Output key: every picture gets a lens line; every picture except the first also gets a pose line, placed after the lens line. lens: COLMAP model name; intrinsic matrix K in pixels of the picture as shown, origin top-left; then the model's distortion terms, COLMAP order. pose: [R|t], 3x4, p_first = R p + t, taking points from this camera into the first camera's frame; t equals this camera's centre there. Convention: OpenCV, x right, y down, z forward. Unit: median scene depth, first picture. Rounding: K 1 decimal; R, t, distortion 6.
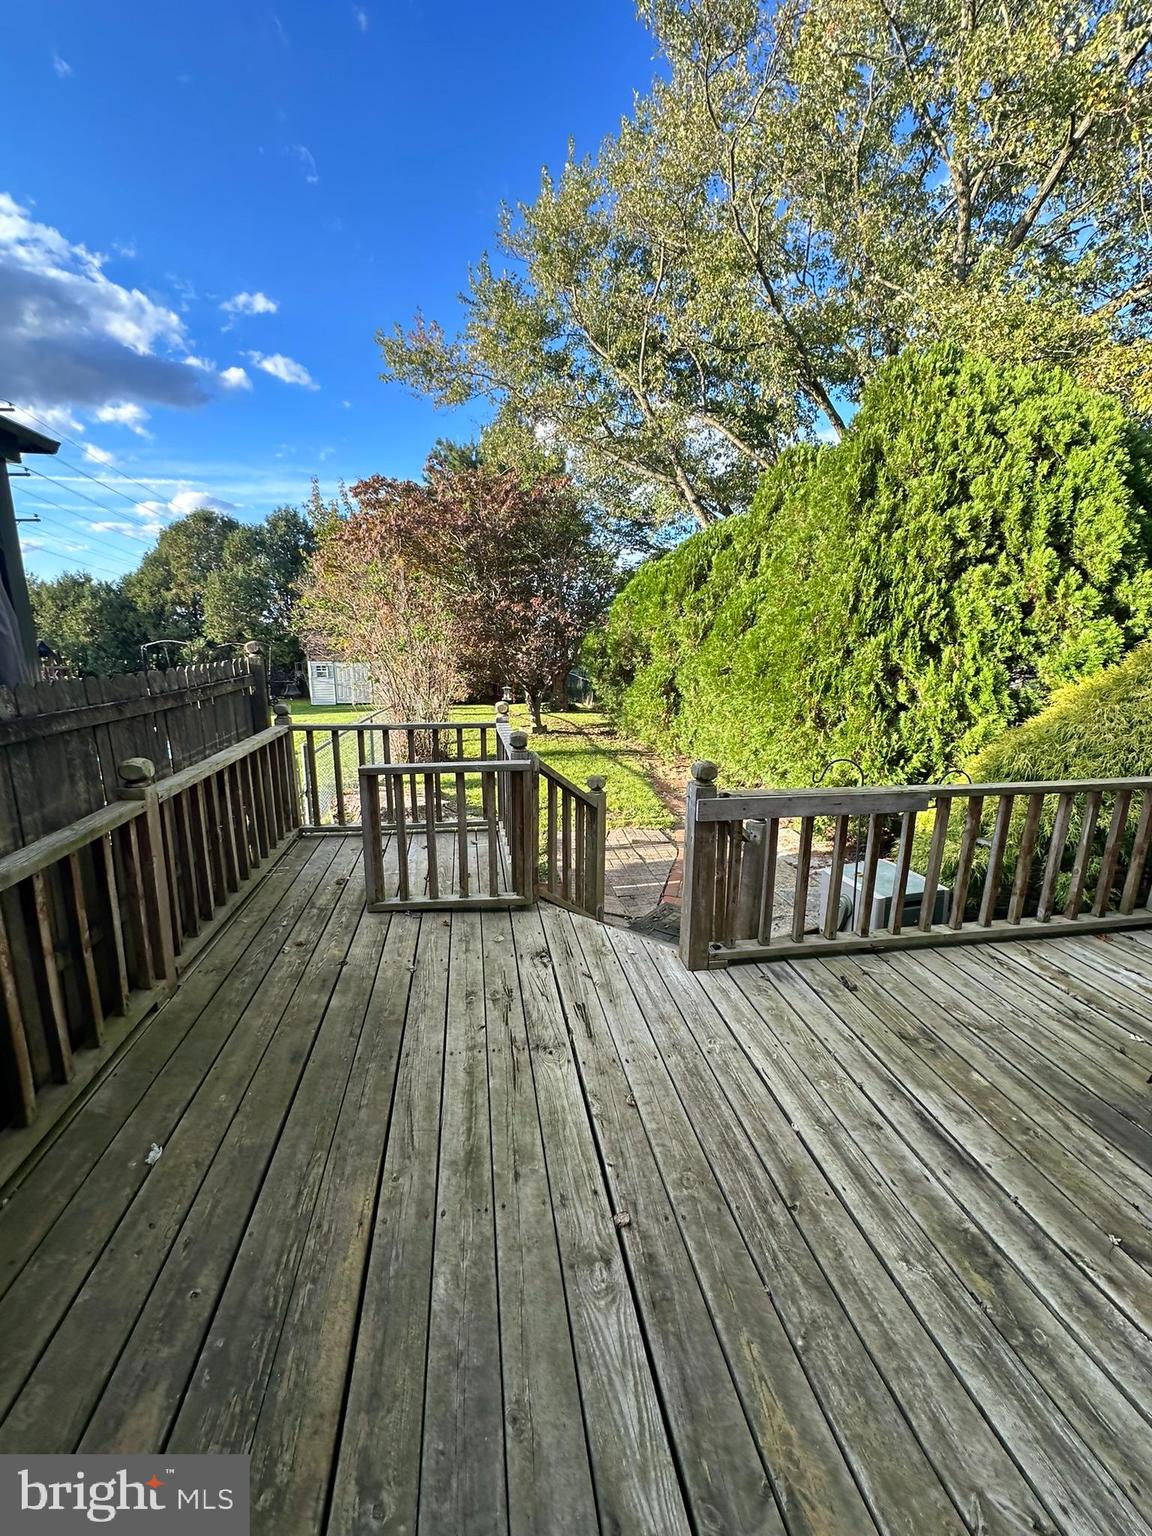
lens RADIAL K [[617.5, 0, 572.6], [0, 617.5, 767.4], [0, 0, 1]] dist [0.001320, -0.000755]
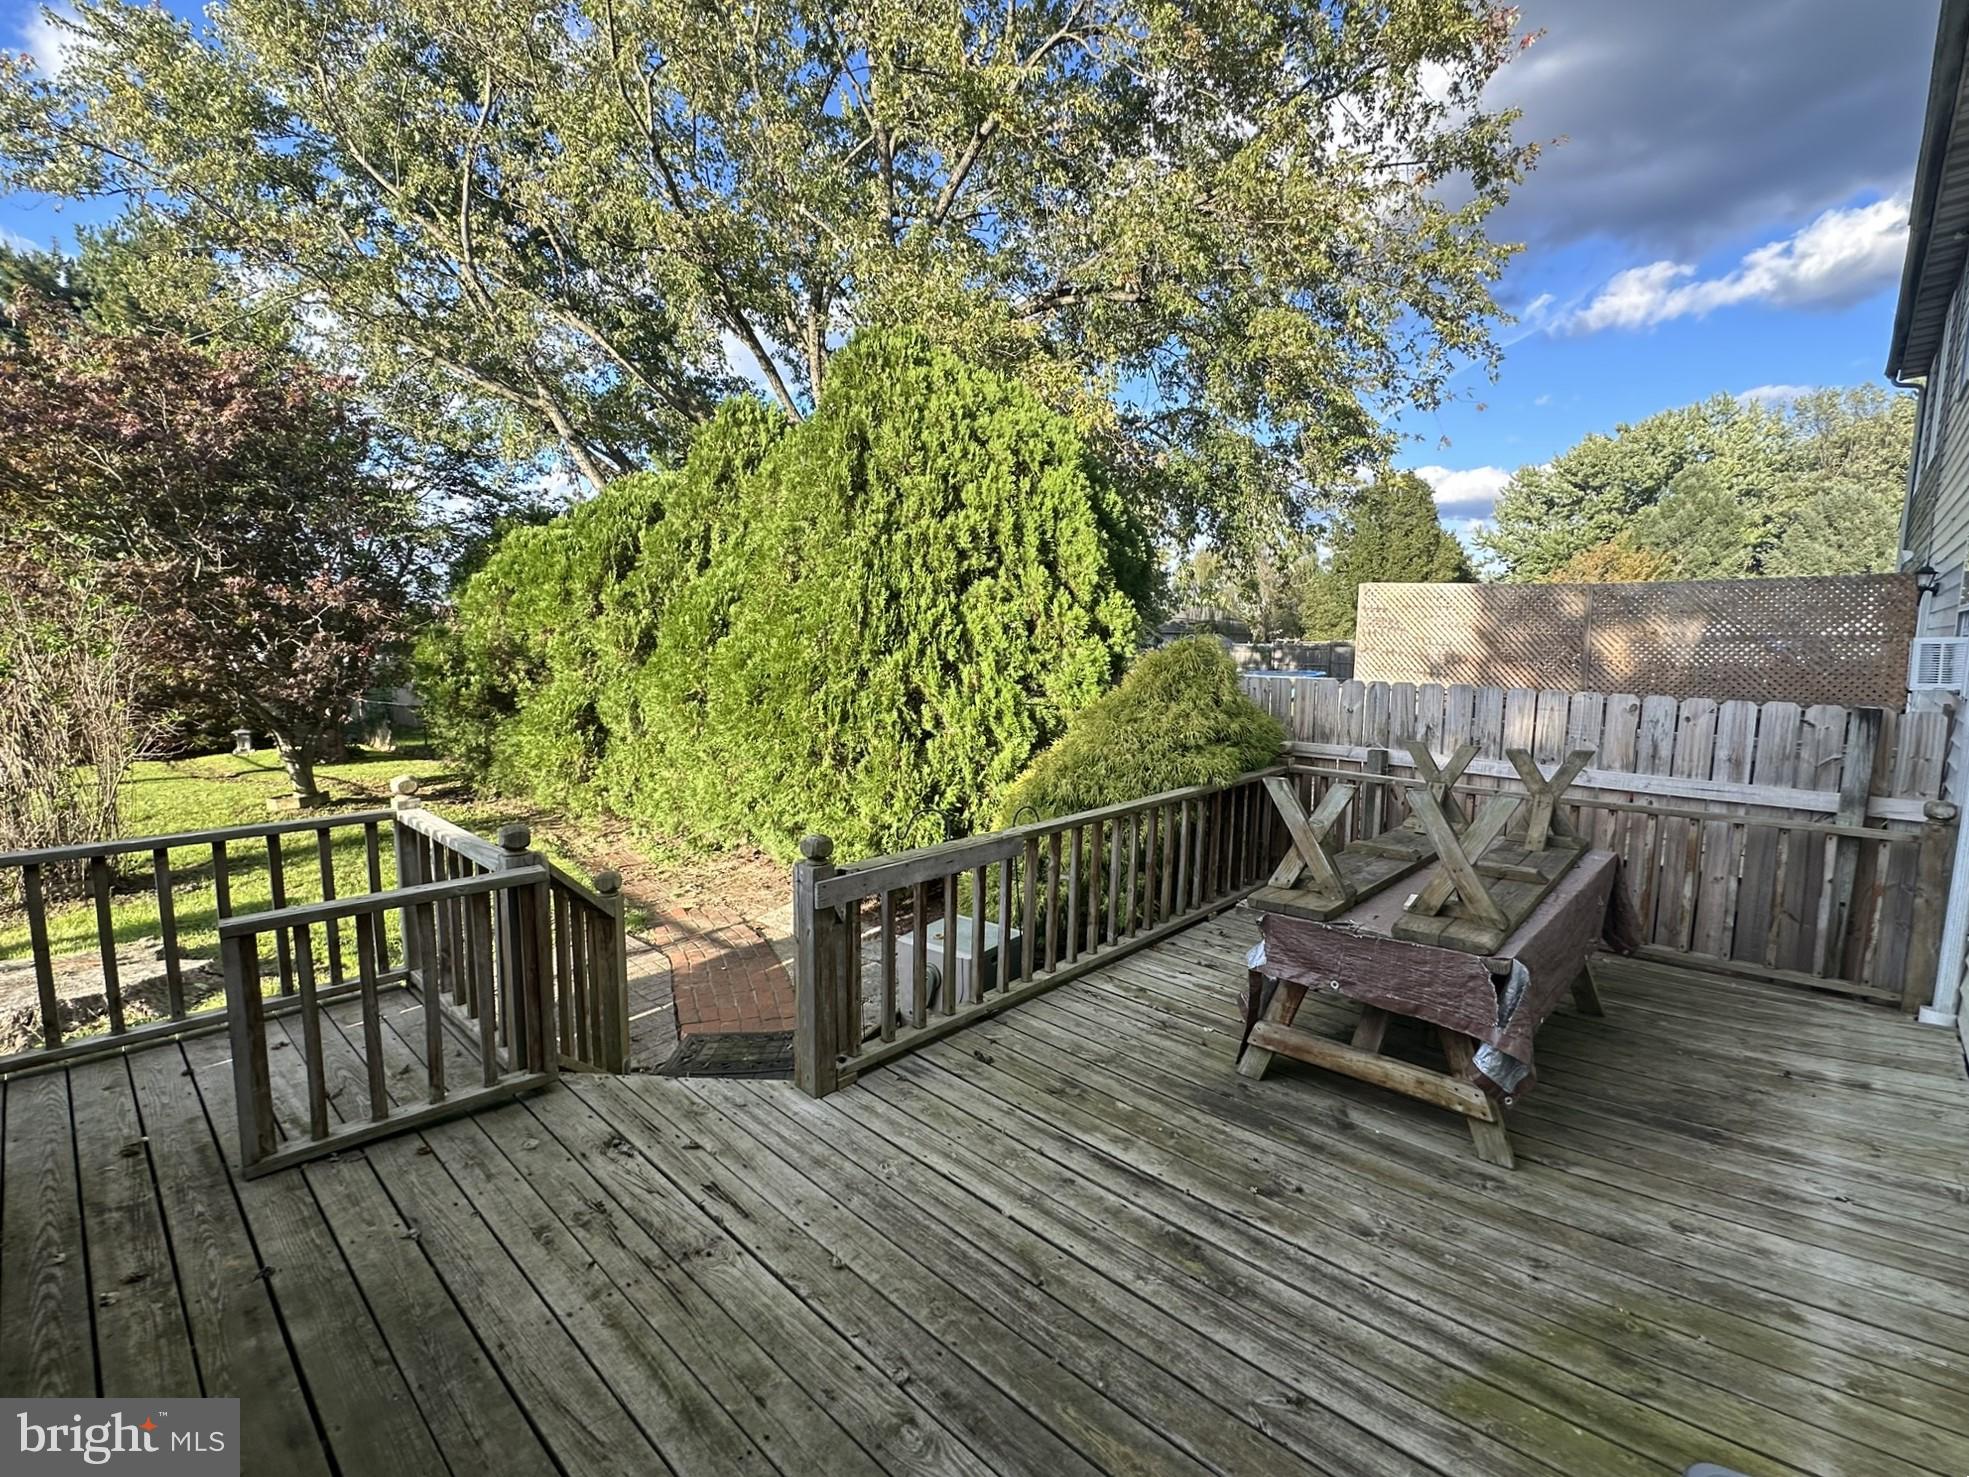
lens RADIAL K [[892.7, 0, 990.9], [0, 892.7, 741.5], [0, 0, 1]] dist [-0.001192, -0.000176]
pose [[0.797357, -0.072672, 0.599117, -0.158833], [0.119875, 0.992014, -0.039209, -0.031172], [-0.591483, 0.103083, 0.799701, -0.056991]]
